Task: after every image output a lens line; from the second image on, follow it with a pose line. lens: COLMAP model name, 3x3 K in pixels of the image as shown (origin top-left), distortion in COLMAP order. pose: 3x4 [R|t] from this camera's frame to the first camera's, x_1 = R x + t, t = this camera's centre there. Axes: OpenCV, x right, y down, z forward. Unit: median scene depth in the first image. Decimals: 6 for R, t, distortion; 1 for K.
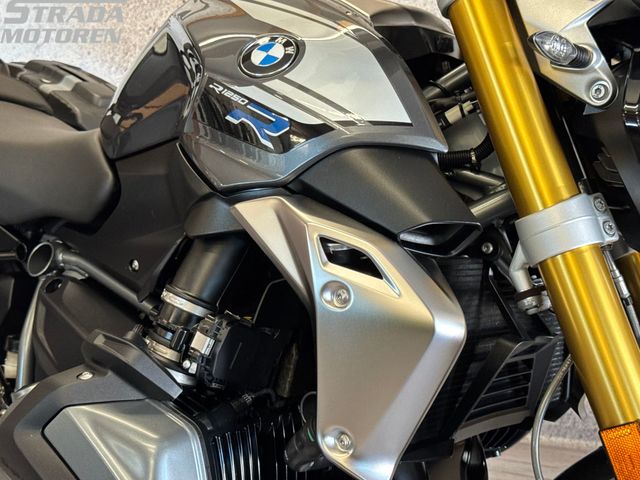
lens RADIAL K [[910.4, 0, 320.0], [0, 910.4, 240.0], [0, 0, 1]] dist [0.080416, 0.008435]
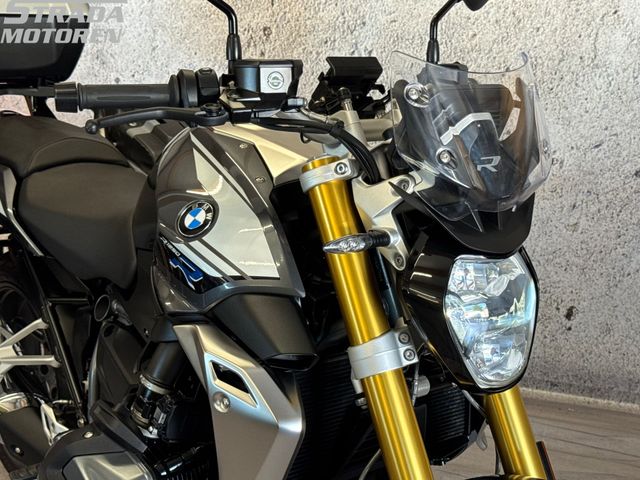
lens RADIAL K [[981.3, 0, 320.0], [0, 981.3, 240.0], [0, 0, 1]] dist [0.136914, -0.062942]
pose [[0.972044, -0.004778, -0.234750, 0.497895], [0.036914, 0.990469, 0.132695, -0.369568], [0.231879, -0.137651, 0.962956, -0.445188]]
